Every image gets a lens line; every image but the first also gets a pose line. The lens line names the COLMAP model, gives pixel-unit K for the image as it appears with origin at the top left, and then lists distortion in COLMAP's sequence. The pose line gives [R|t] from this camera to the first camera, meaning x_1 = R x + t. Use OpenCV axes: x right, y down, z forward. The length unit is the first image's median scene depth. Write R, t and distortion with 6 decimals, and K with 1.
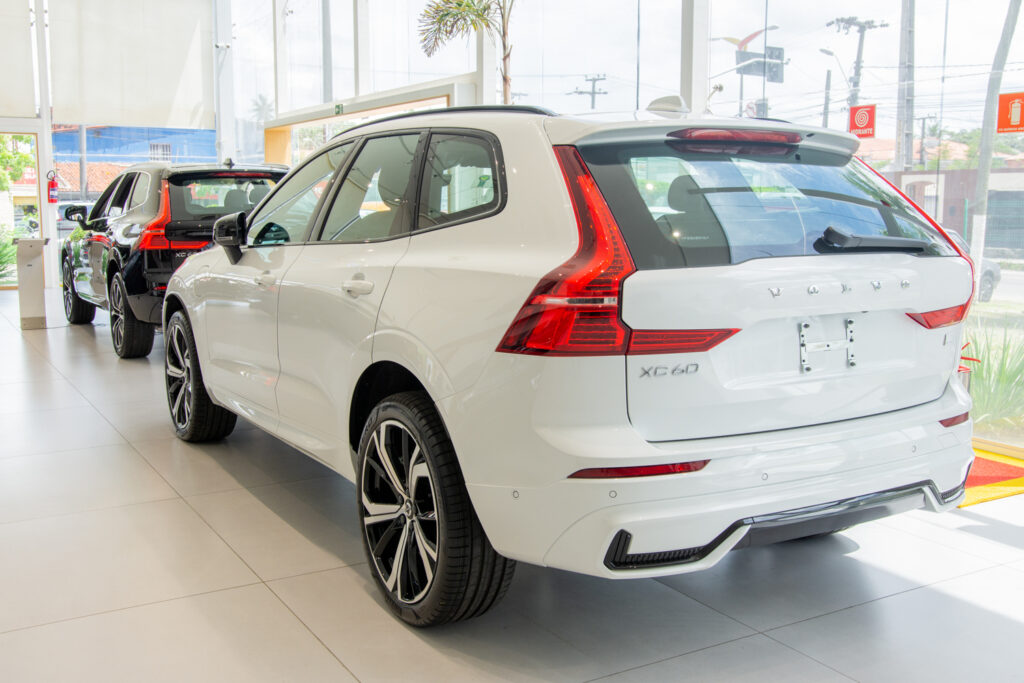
lens RADIAL K [[1059.0, 0, 512.0], [0, 1059.0, 341.5], [0, 0, 1]] dist [0.002017, 0.000265]
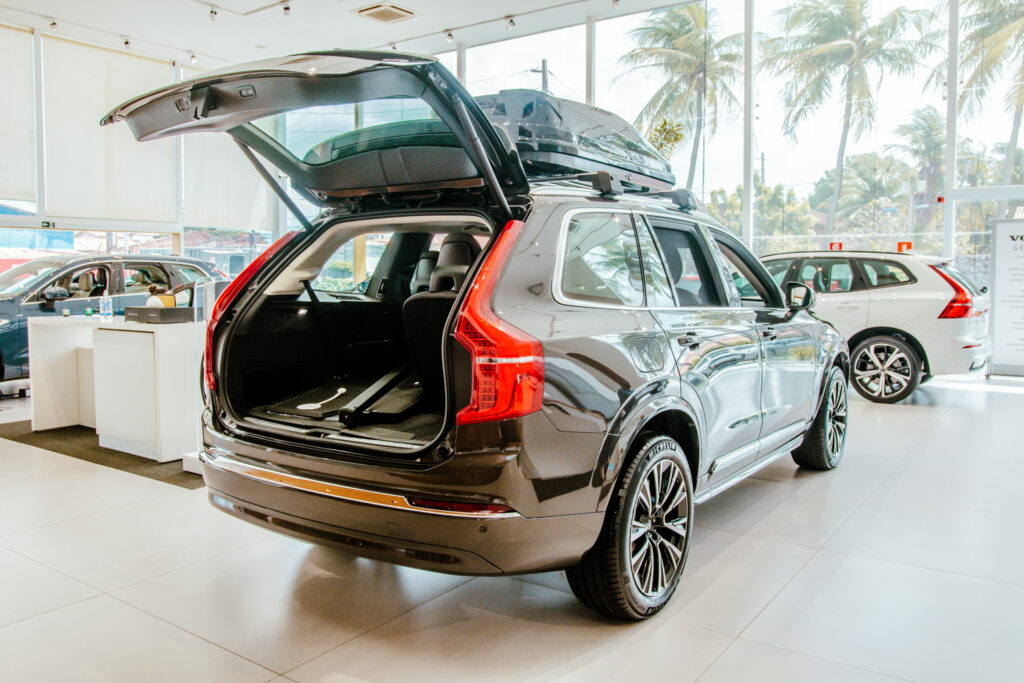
lens RADIAL K [[786.4, 0, 512.0], [0, 786.4, 341.5], [0, 0, 1]] dist [-0.085556, 0.062896]
pose [[0.910836, -0.027492, 0.411851, -2.331815], [0.051748, 0.997513, -0.047859, 0.132349], [-0.409511, 0.064904, 0.909994, -0.823818]]
